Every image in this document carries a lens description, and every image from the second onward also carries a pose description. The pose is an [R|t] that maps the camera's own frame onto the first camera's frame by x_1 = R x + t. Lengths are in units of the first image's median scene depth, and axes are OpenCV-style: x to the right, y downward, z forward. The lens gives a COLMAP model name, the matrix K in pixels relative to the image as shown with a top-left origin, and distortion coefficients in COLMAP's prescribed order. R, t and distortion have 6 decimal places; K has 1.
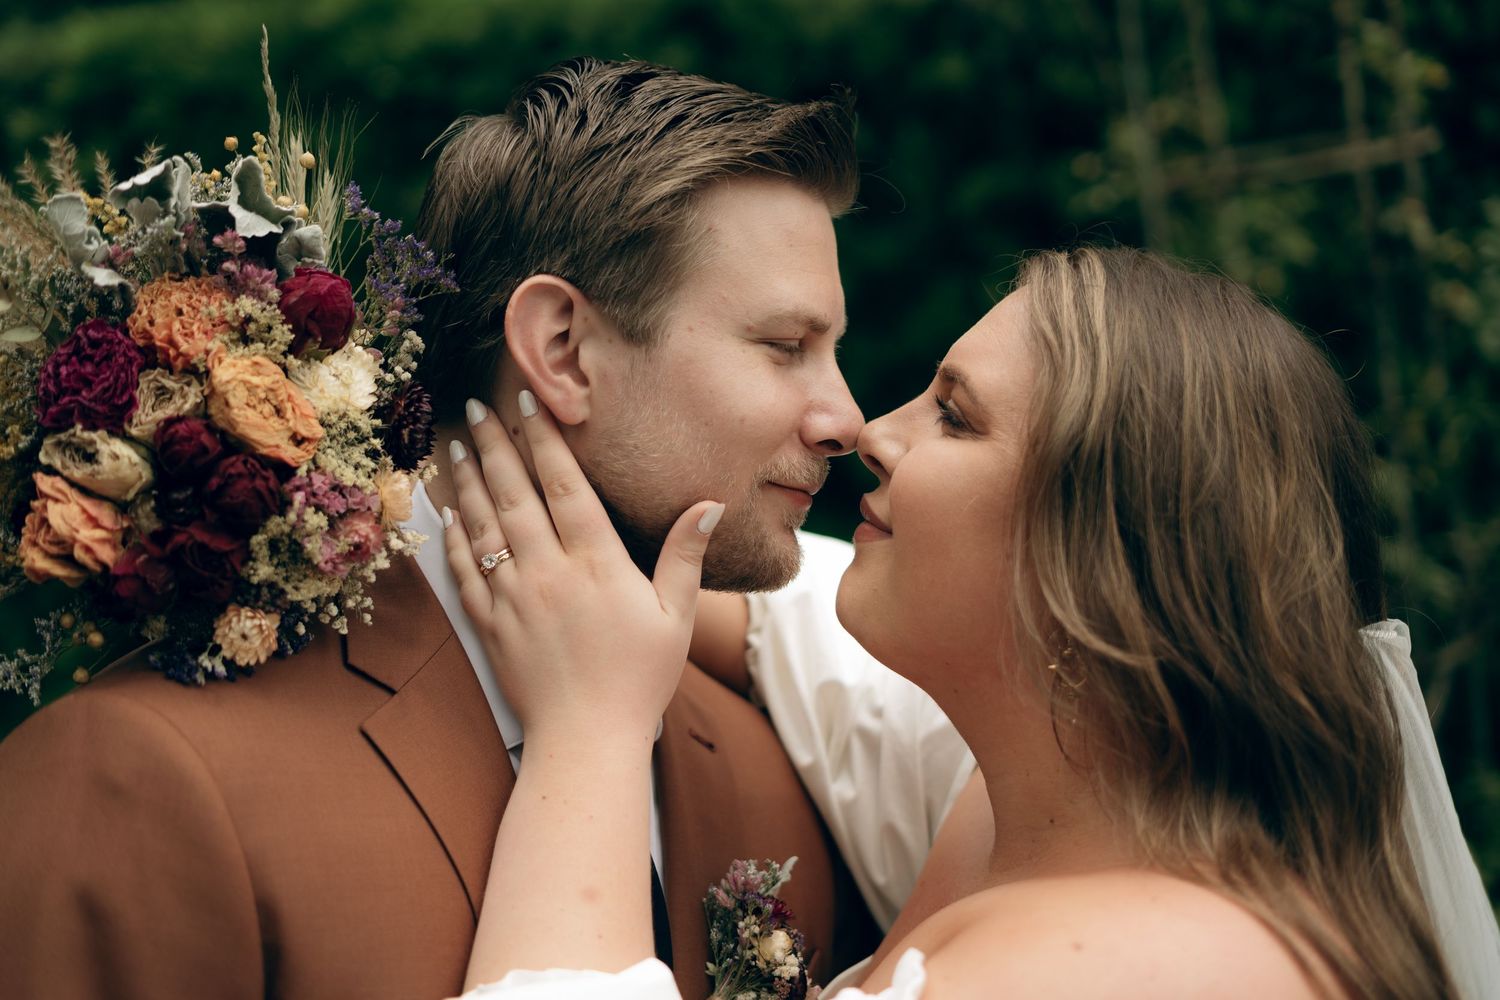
lens RADIAL K [[2294.7, 0, 750.0], [0, 2294.7, 500.0], [0, 0, 1]] dist [0.035453, 0.090785]
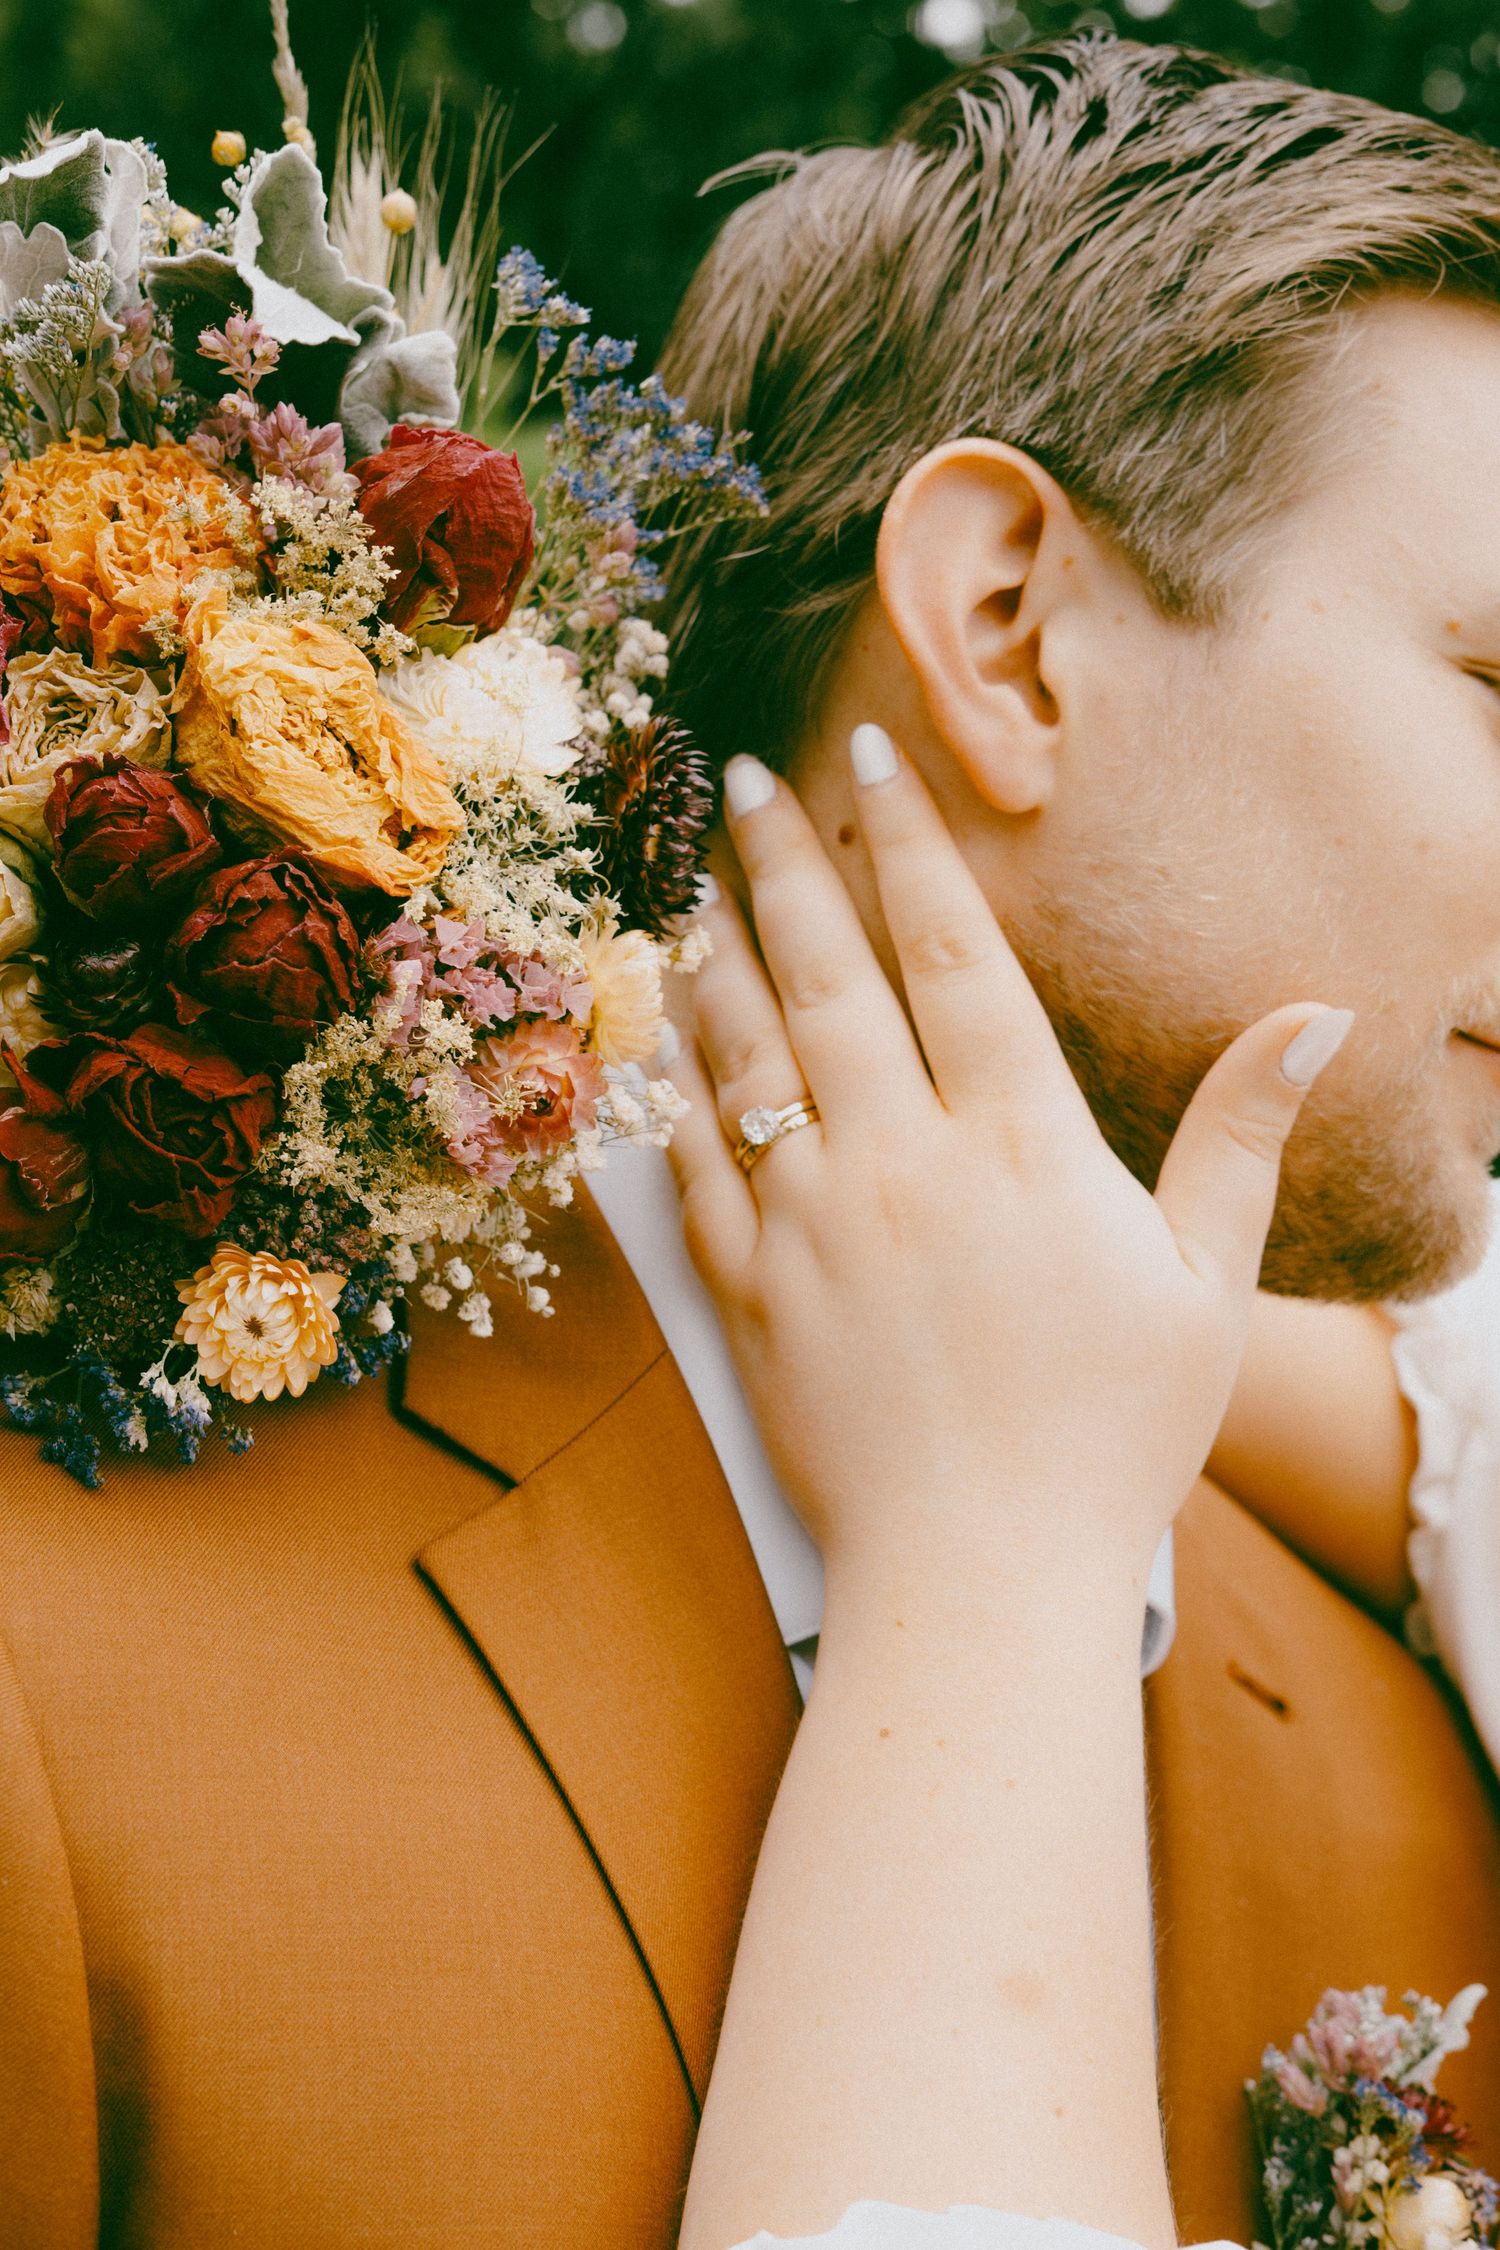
lens RADIAL K [[3442.1, 0, 750.0], [0, 3442.1, 1125.0], [0, 0, 1]] dist [0.035453, 0.090785]
pose [[0.999796, 0.015501, 0.012925, -0.143157], [-0.014660, 0.997919, -0.062786, 0.060693], [-0.013872, 0.062584, 0.997943, 0.406566]]
